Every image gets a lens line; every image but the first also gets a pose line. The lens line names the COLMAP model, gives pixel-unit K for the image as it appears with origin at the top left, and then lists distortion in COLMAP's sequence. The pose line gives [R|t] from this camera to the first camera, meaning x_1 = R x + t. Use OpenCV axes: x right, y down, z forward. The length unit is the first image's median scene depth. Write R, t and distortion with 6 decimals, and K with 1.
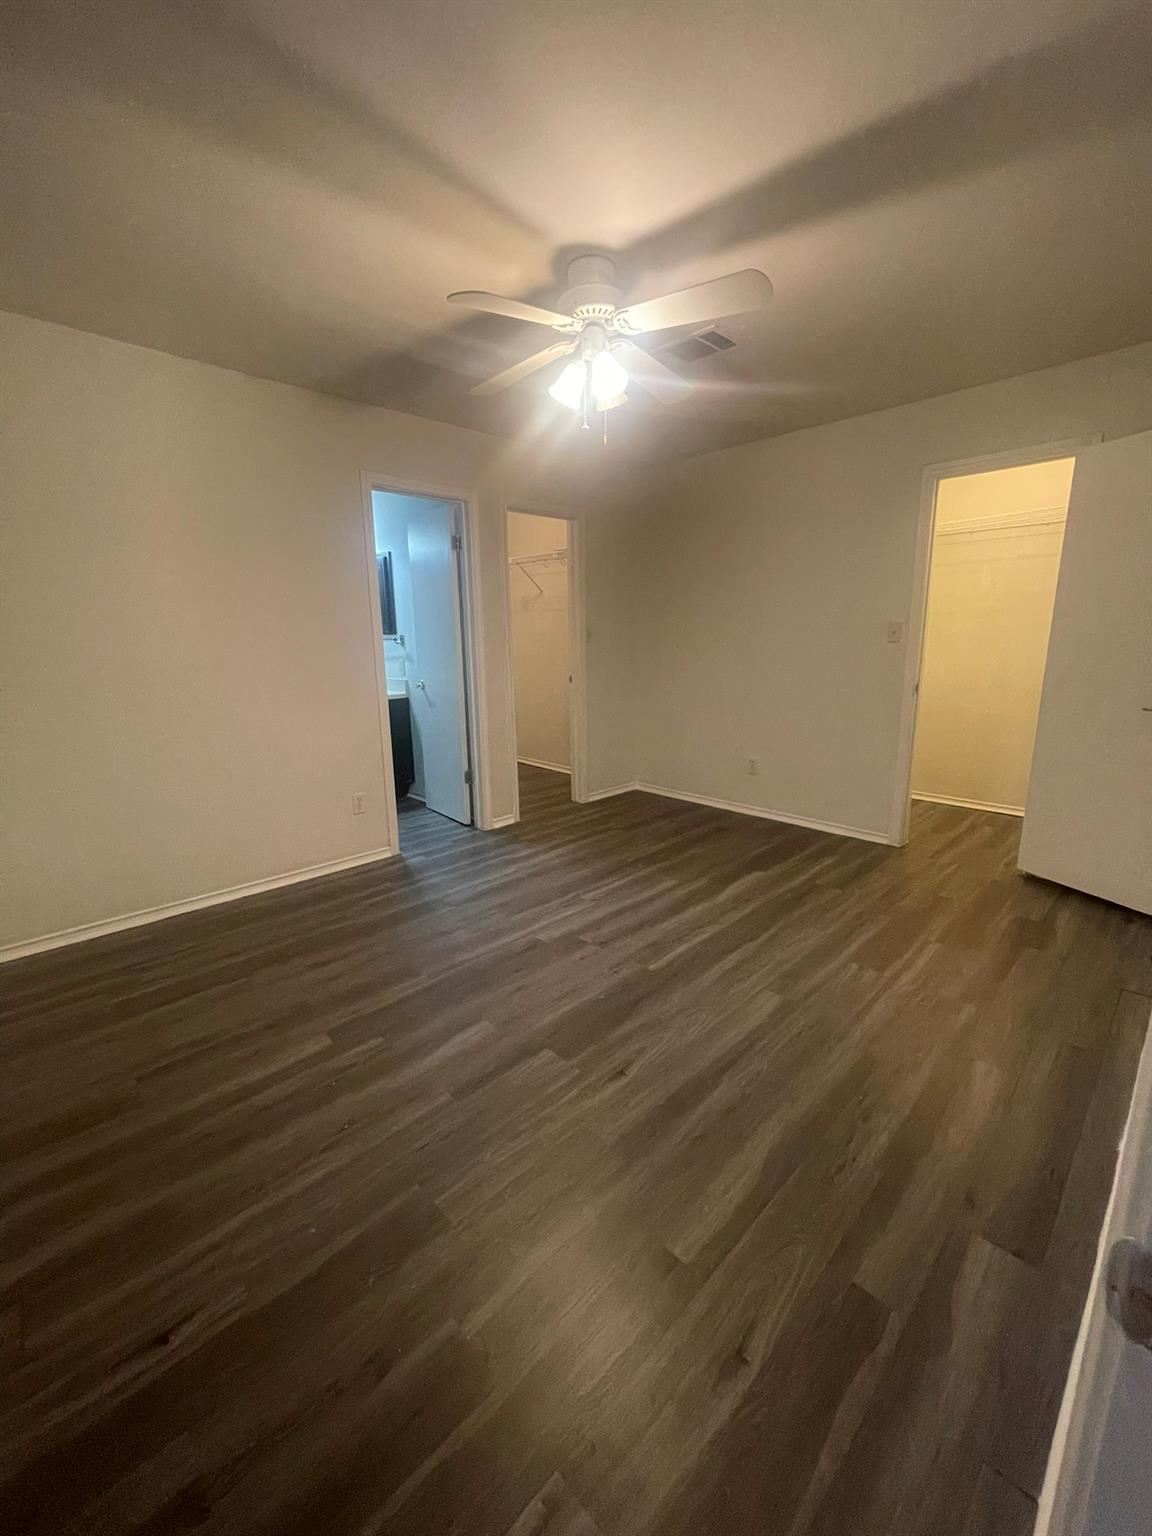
lens RADIAL K [[620.5, 0, 574.1], [0, 620.5, 764.7], [0, 0, 1]] dist [-0.001581, 0.000429]
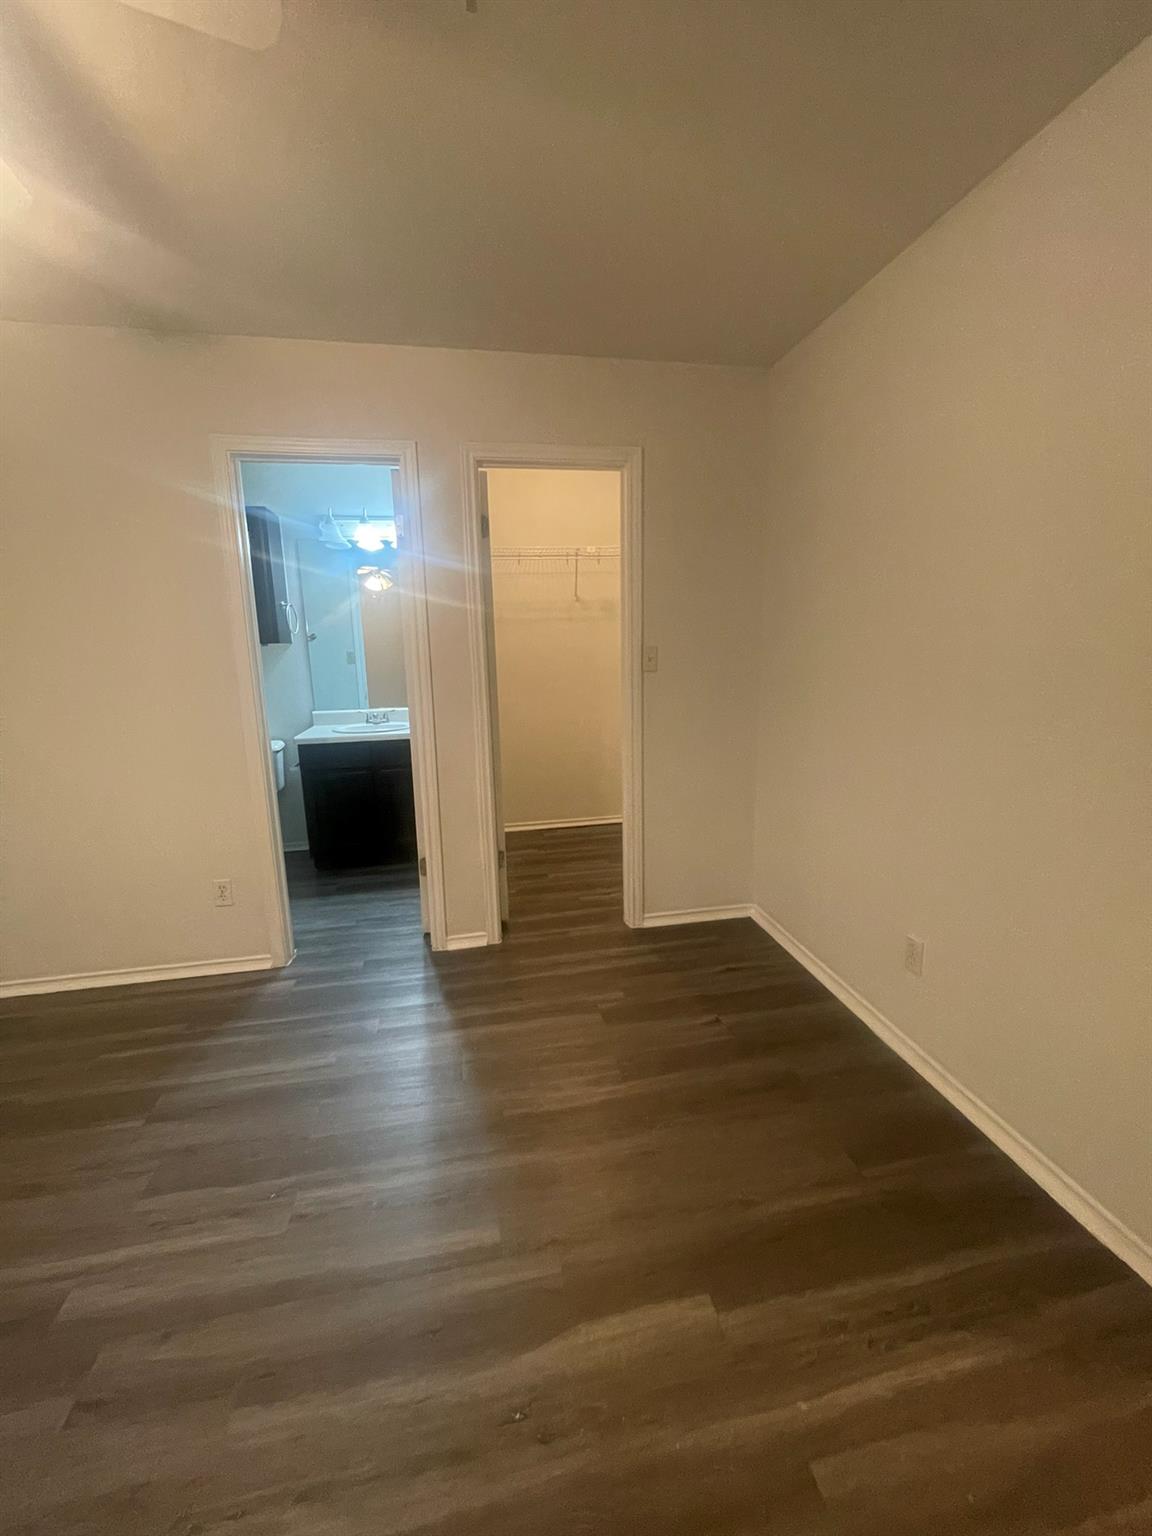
lens RADIAL K [[620.5, 0, 574.1], [0, 620.5, 764.7], [0, 0, 1]] dist [-0.001581, 0.000429]
pose [[0.840213, 0.101927, -0.532590, 0.406519], [-0.103638, 0.994254, 0.026781, -0.161894], [0.532260, 0.032694, 0.845949, 0.632953]]
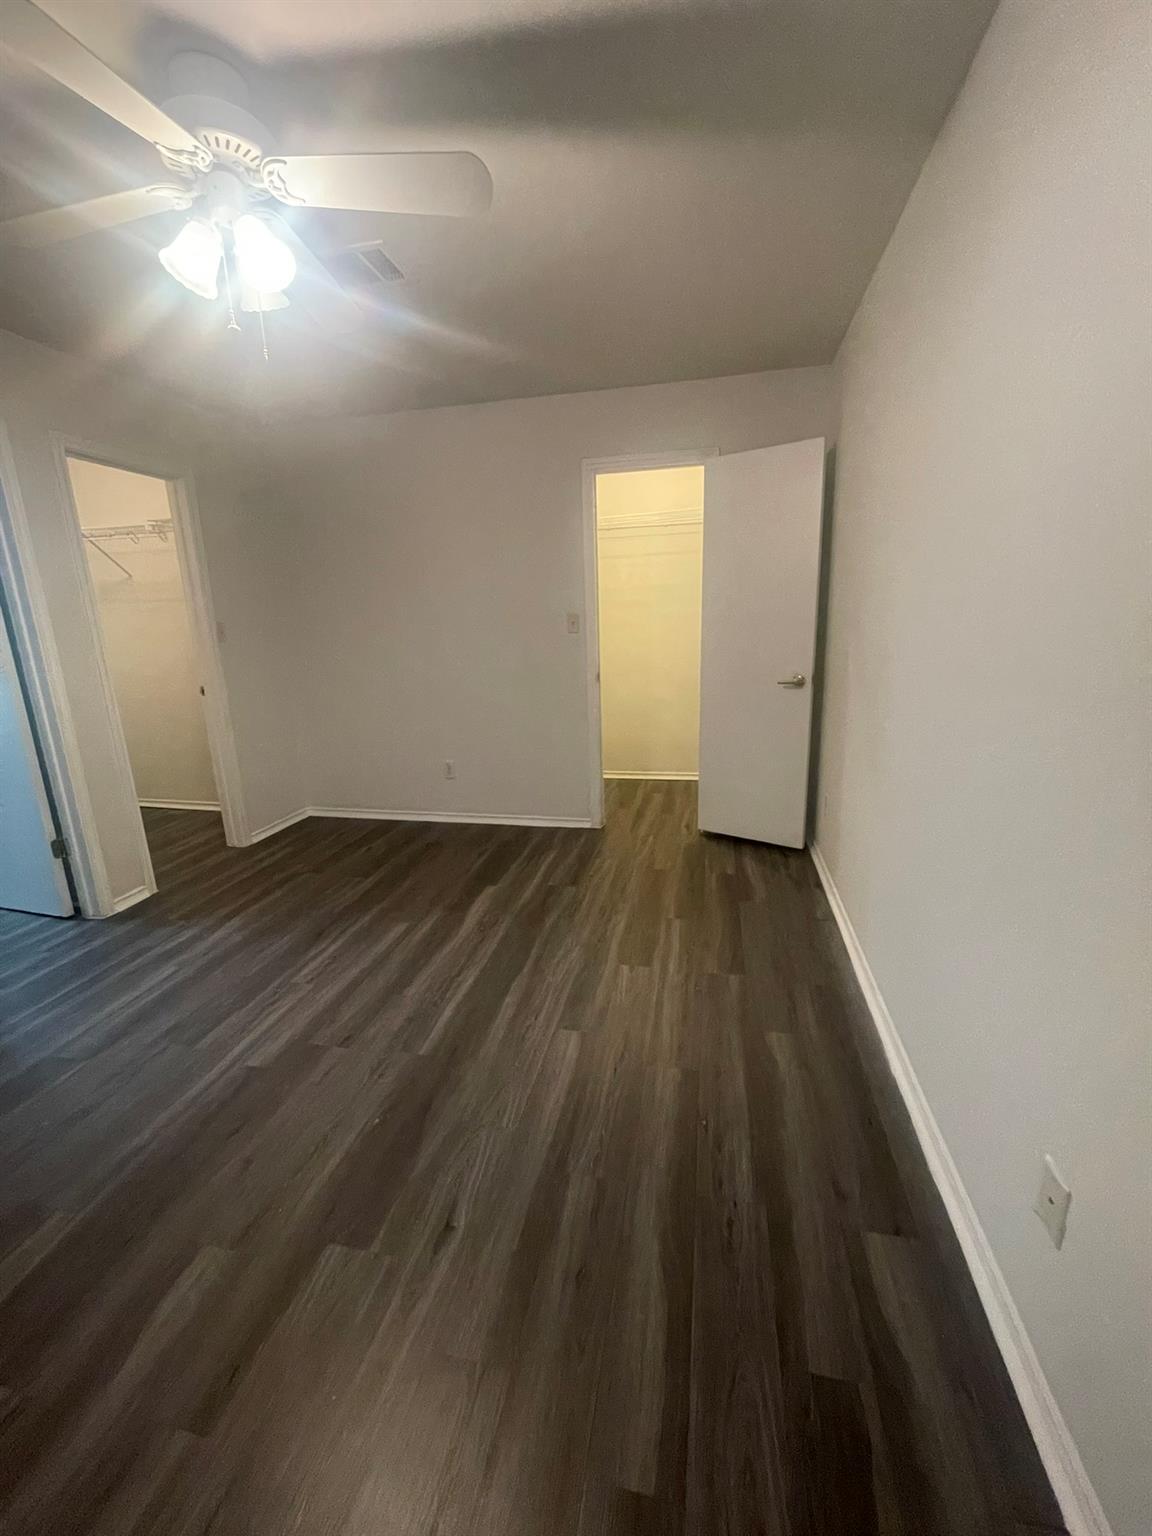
lens RADIAL K [[620.5, 0, 574.1], [0, 620.5, 764.7], [0, 0, 1]] dist [-0.001581, 0.000429]
pose [[0.833126, -0.141661, 0.534633, -0.063990], [0.134936, 0.989494, 0.051912, -0.037315], [-0.536370, 0.028892, 0.843488, 0.157383]]
